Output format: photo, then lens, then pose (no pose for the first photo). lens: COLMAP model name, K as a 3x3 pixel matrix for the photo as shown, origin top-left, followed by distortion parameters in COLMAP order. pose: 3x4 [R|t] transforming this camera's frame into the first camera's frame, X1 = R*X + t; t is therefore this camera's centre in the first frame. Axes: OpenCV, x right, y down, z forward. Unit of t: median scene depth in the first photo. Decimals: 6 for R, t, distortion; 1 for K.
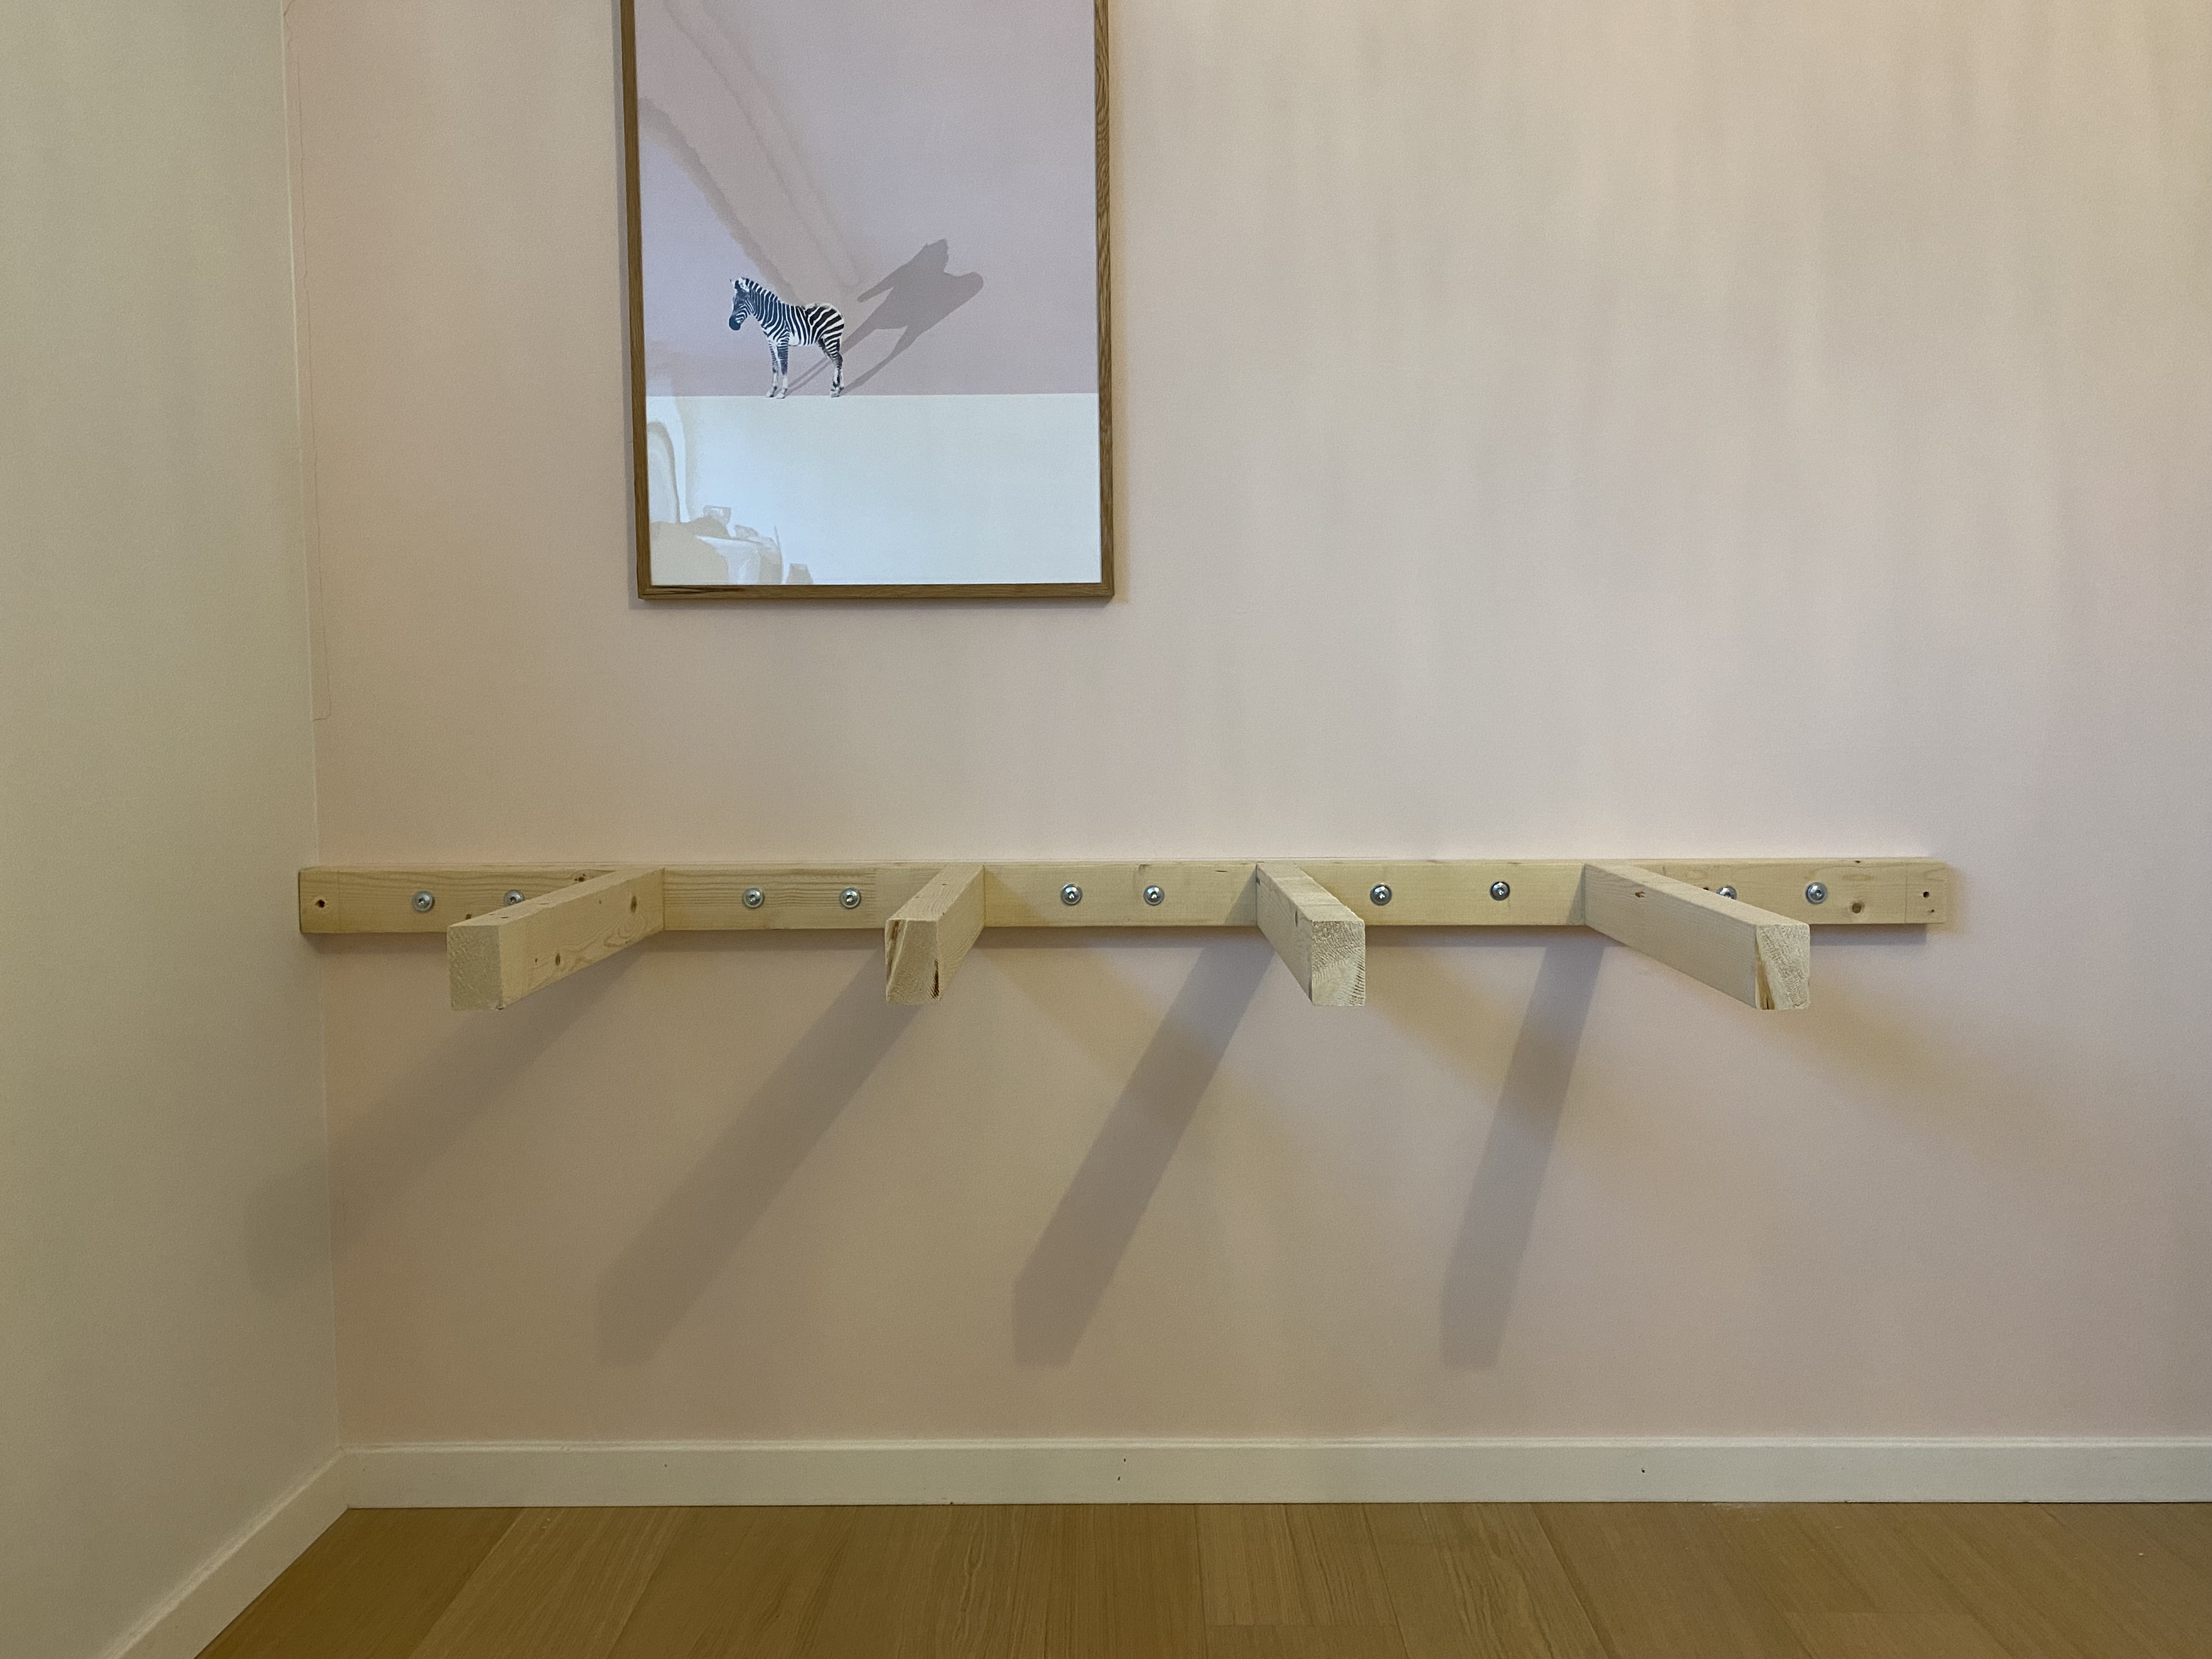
lens RADIAL K [[1681.7, 0, 1104.2], [0, 1681.7, 824.2], [0, 0, 1]] dist [0.054363, -0.013615]
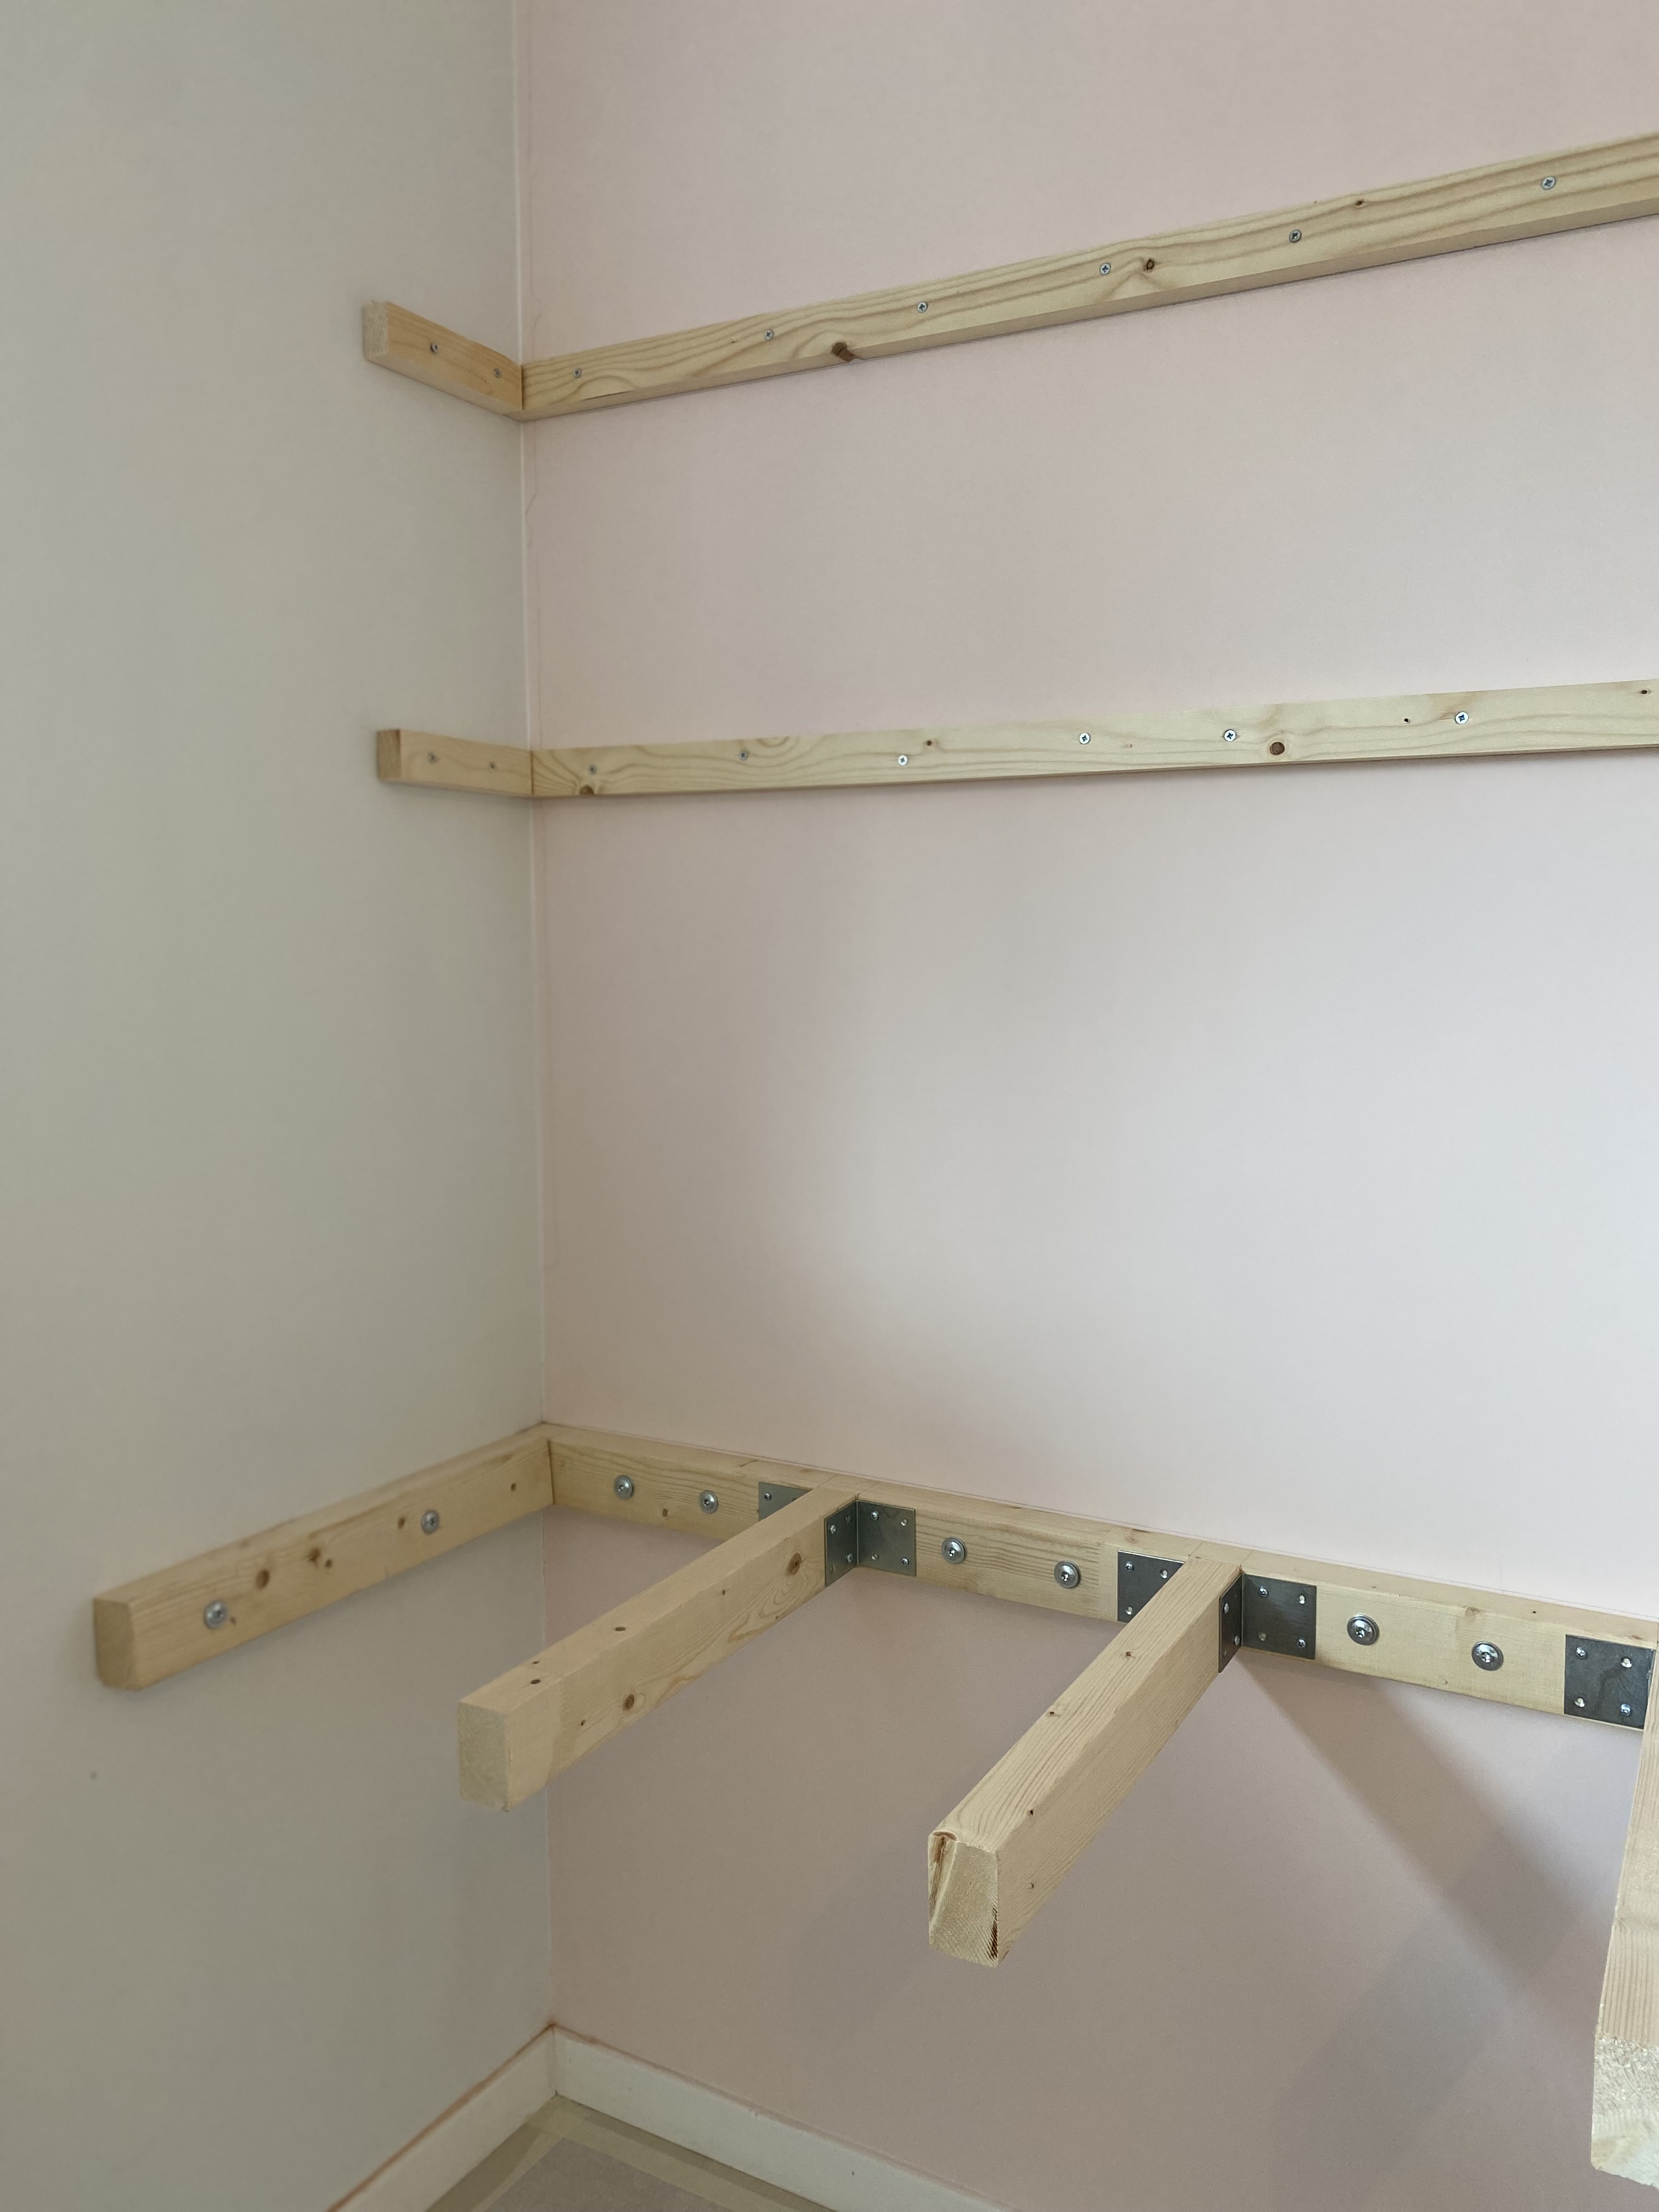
lens RADIAL K [[1681.7, 0, 830.3], [0, 1681.7, 1112.1], [0, 0, 1]] dist [0.054363, -0.013615]
pose [[0.872189, 0.061975, -0.485227, 0.159452], [-0.037610, 0.997502, 0.059801, -0.283458], [0.487721, -0.033908, 0.872341, 0.368466]]
